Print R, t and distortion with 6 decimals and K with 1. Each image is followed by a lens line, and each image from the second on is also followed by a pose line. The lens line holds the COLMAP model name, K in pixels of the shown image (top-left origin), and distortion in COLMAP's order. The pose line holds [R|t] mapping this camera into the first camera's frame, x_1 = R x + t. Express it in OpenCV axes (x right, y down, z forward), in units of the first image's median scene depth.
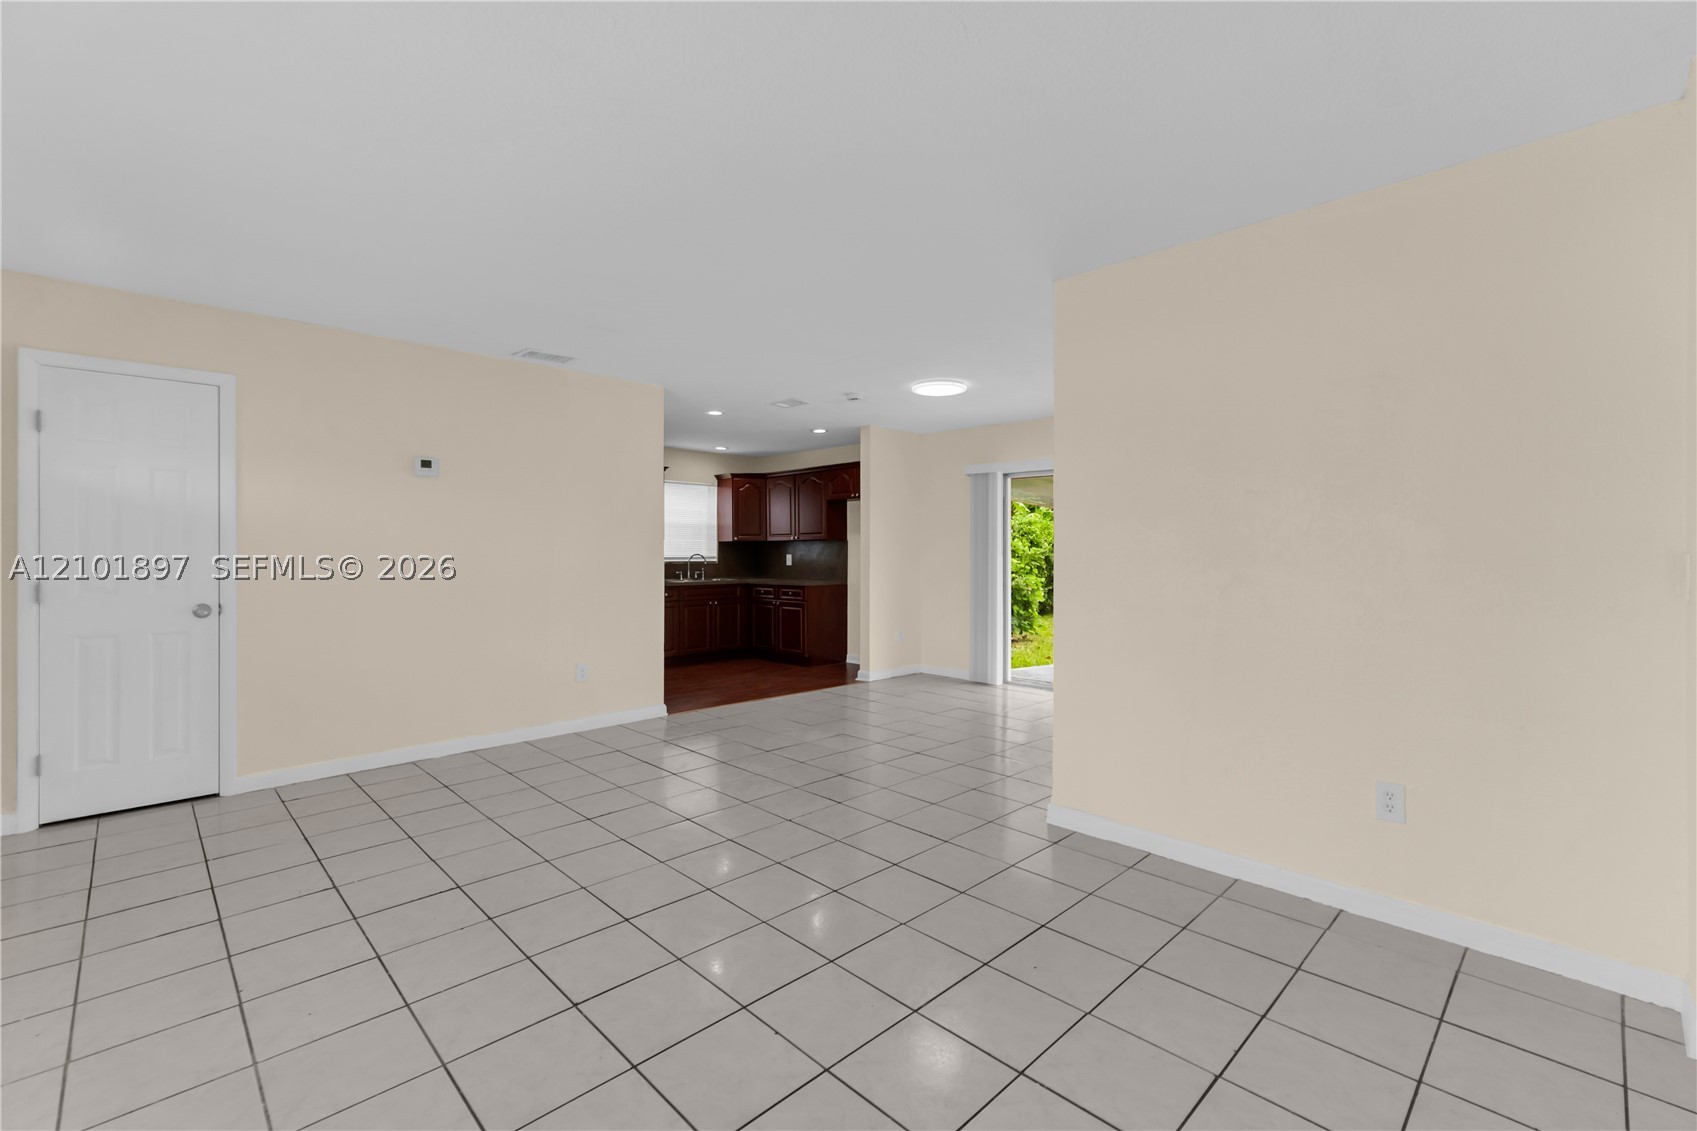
lens RADIAL K [[734.8, 0, 830.5], [0, 734.8, 534.8], [0, 0, 1]] dist [0.000260, 0.001459]
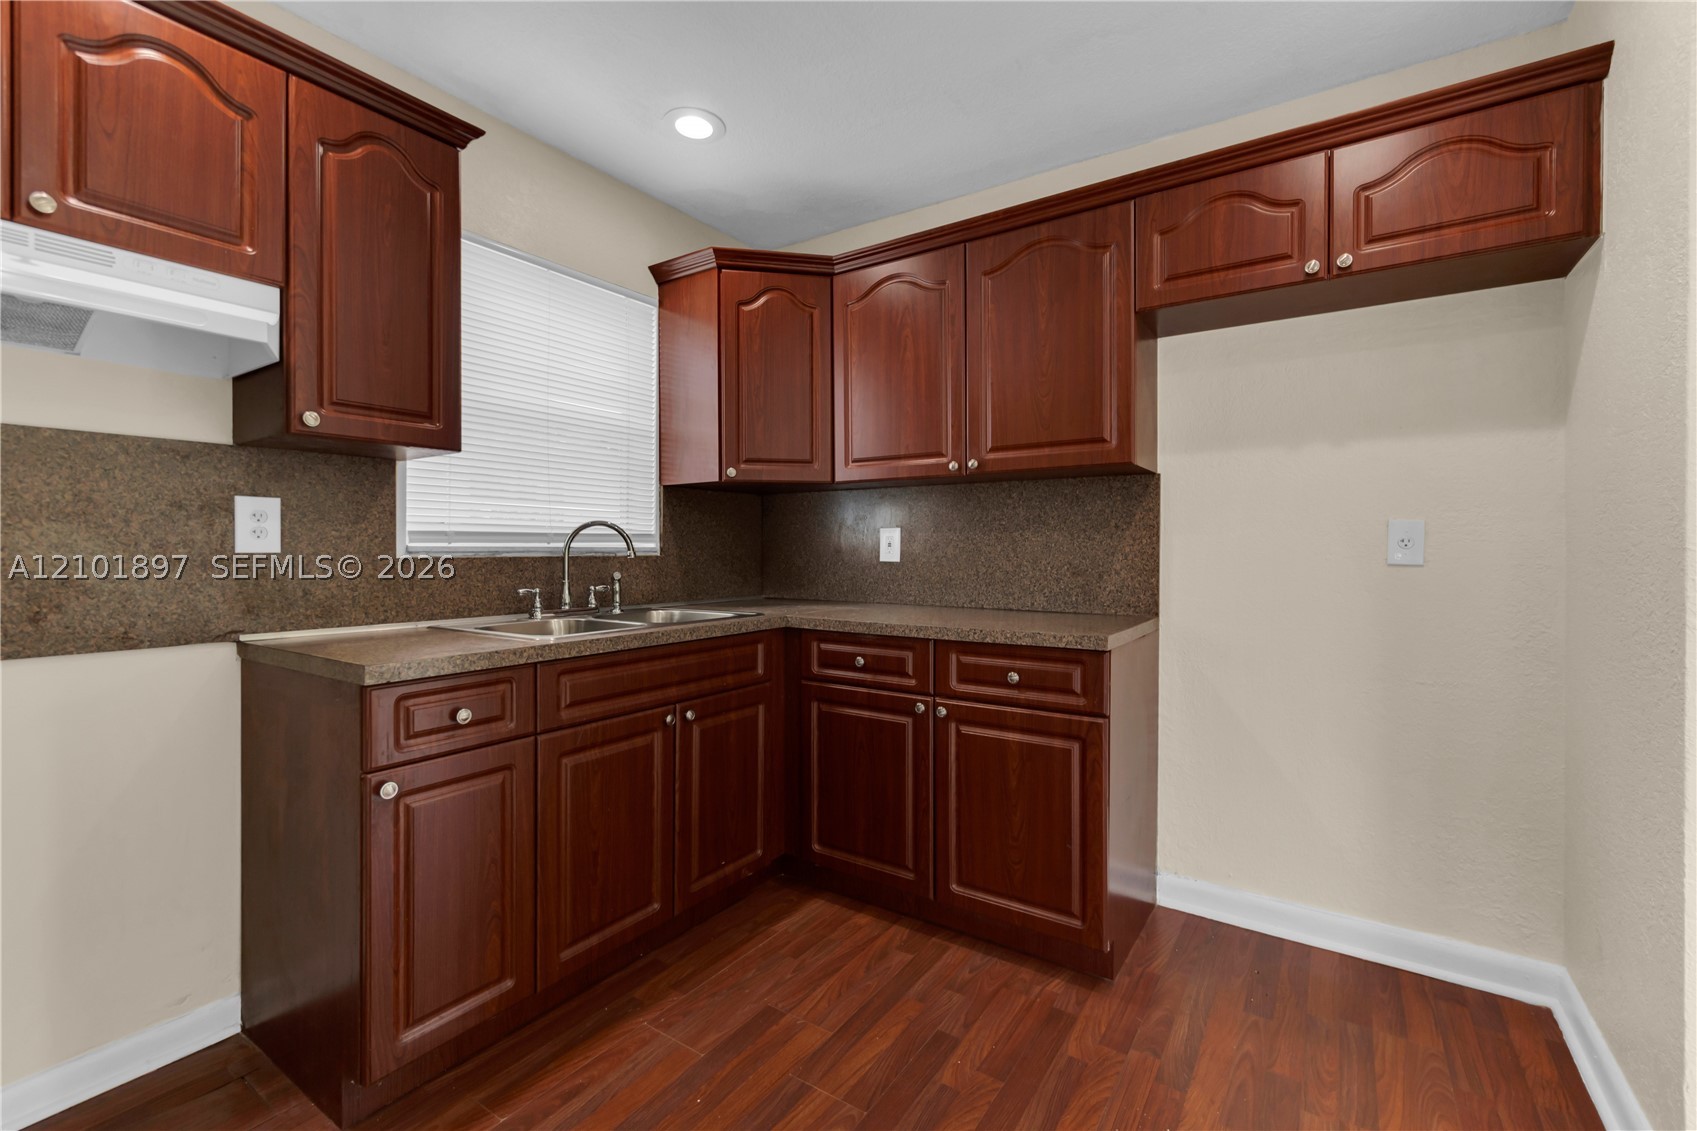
lens RADIAL K [[734.8, 0, 834.1], [0, 734.8, 550.8], [0, 0, 1]] dist [0.000260, 0.001459]
pose [[0.979561, 0.000072, 0.201146, -0.154335], [-0.006051, 0.999558, 0.029110, 0.029115], [-0.201055, -0.029732, 0.979129, 0.733287]]
